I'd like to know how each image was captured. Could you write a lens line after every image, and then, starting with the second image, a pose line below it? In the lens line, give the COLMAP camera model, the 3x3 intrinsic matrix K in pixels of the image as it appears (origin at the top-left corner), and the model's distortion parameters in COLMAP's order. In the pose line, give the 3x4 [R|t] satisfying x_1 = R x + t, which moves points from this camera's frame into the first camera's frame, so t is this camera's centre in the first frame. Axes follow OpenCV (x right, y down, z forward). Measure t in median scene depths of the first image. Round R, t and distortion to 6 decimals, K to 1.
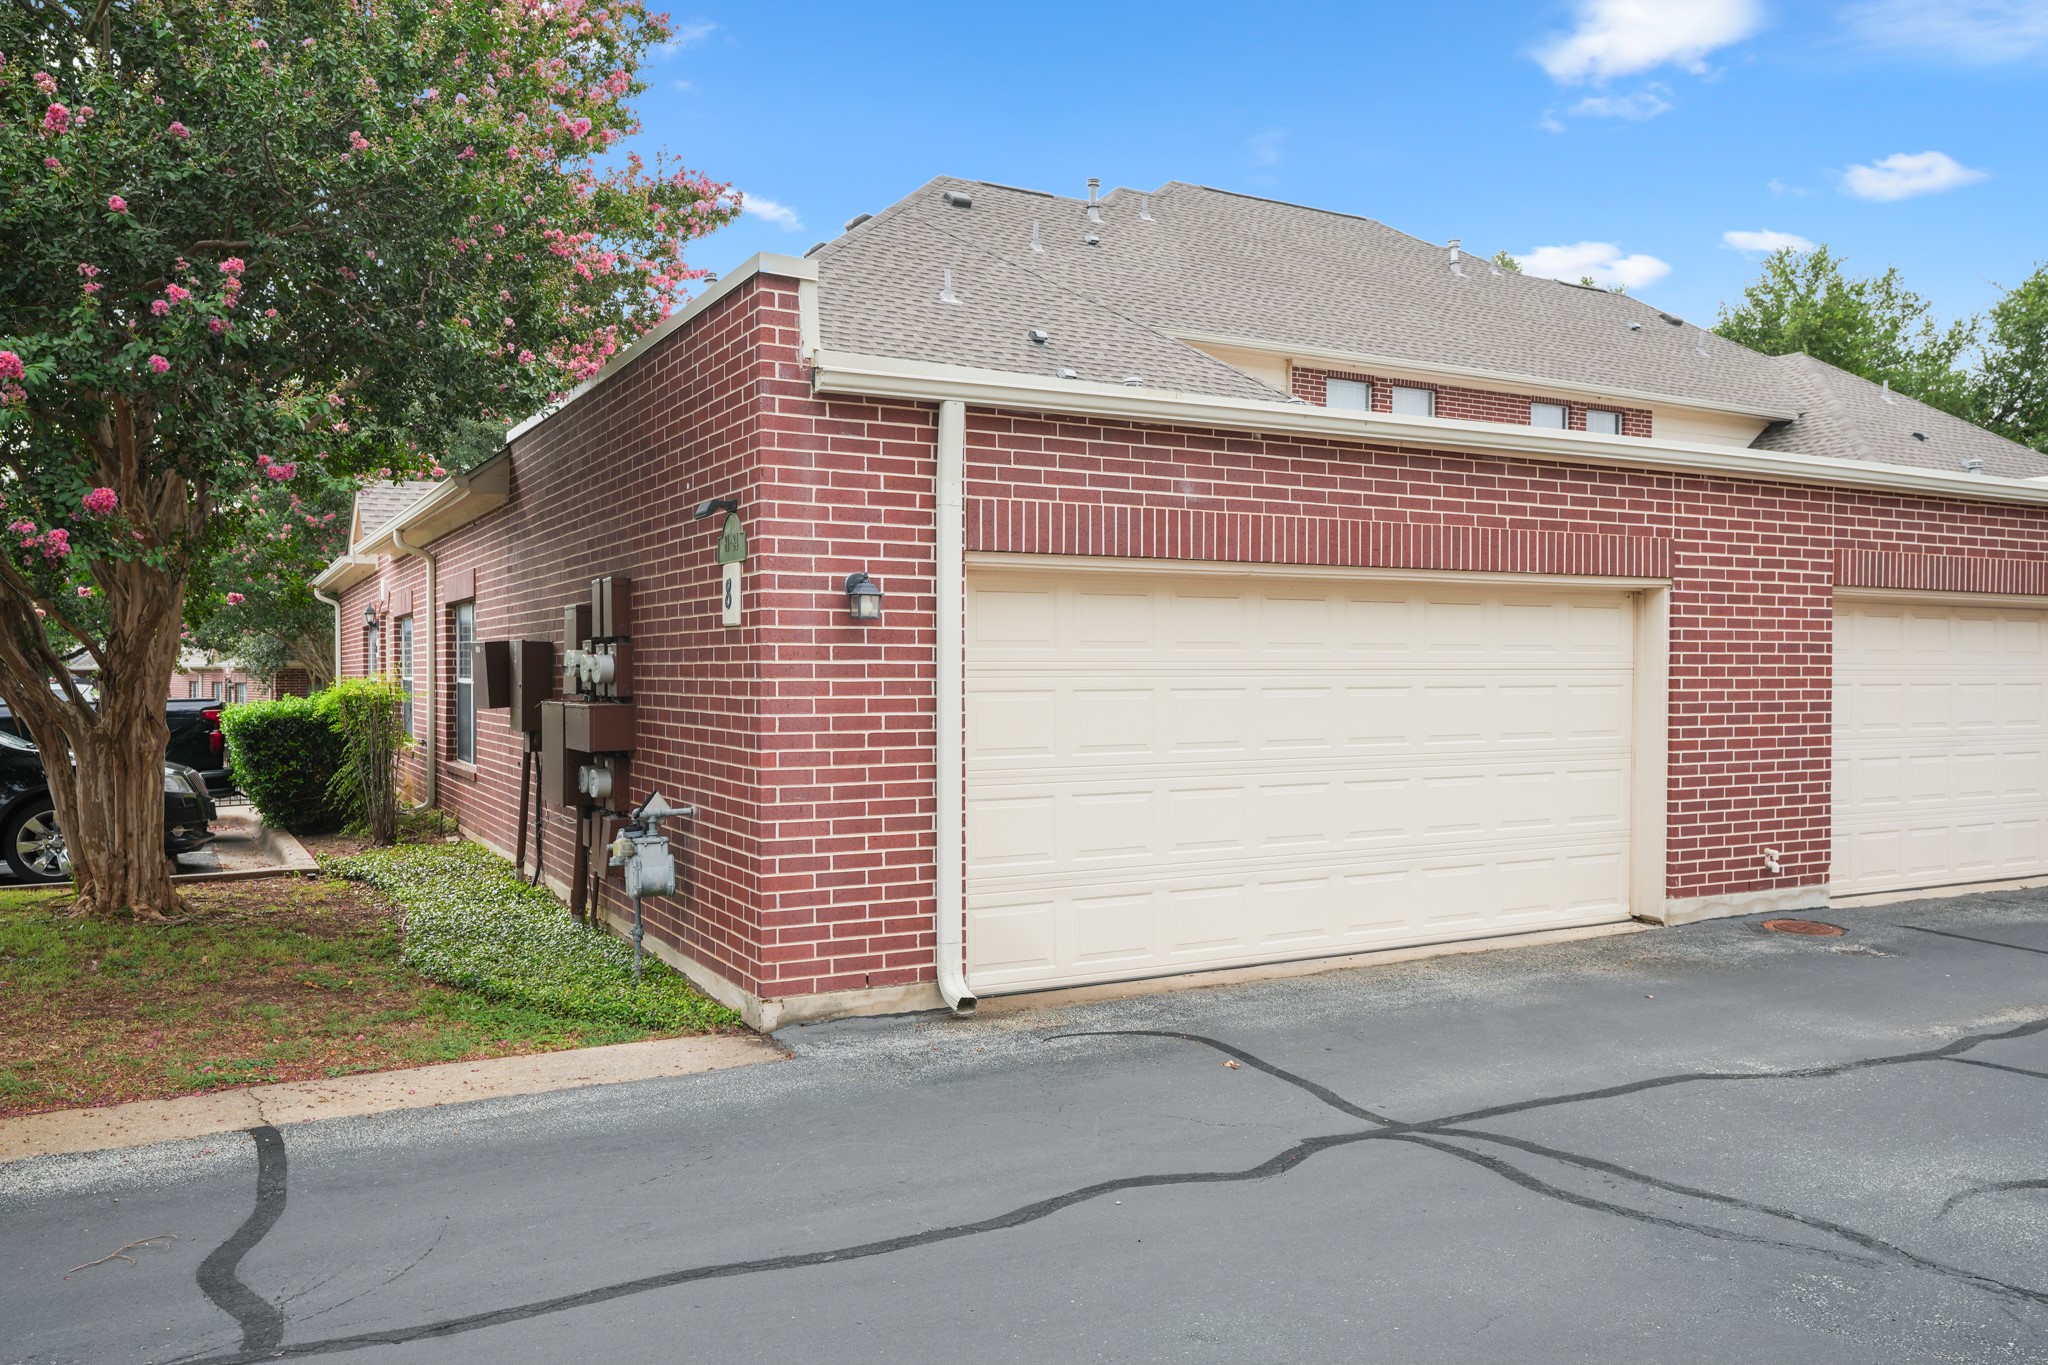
lens RADIAL K [[1500.9, 0, 1023.2], [0, 1500.9, 684.9], [0, 0, 1]] dist [0.017377, 0.002164]
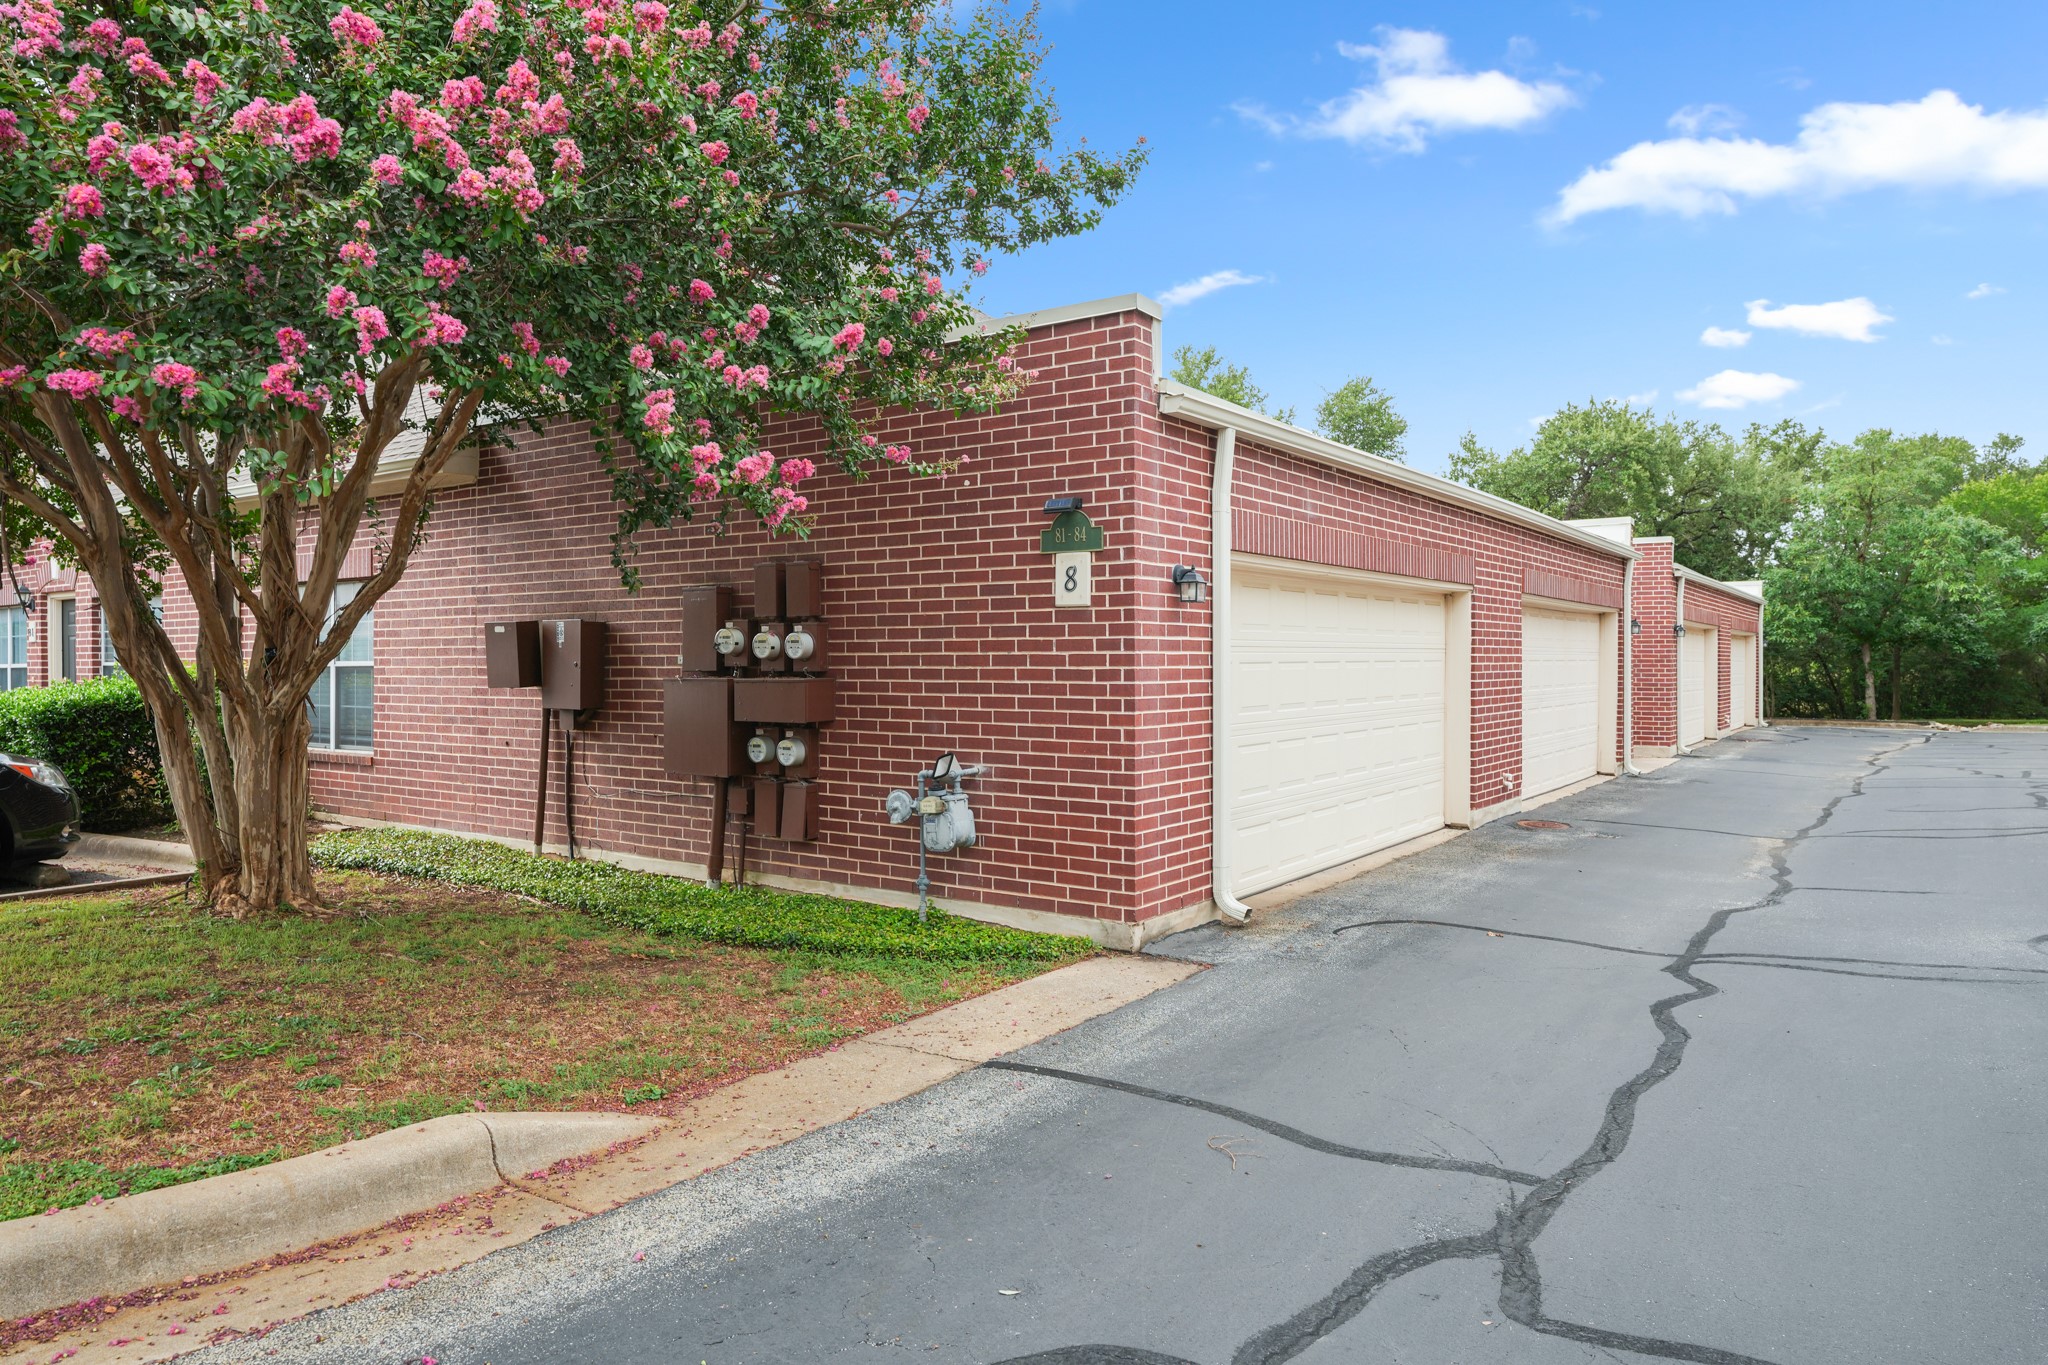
lens RADIAL K [[1295.0, 0, 1025.1], [0, 1295.0, 649.3], [0, 0, 1]] dist [-0.012650, 0.000723]
pose [[0.899103, 0.001440, 0.437735, -0.678806], [0.006226, 0.999851, -0.016078, 0.009798], [-0.437693, 0.017181, 0.898960, 0.117979]]
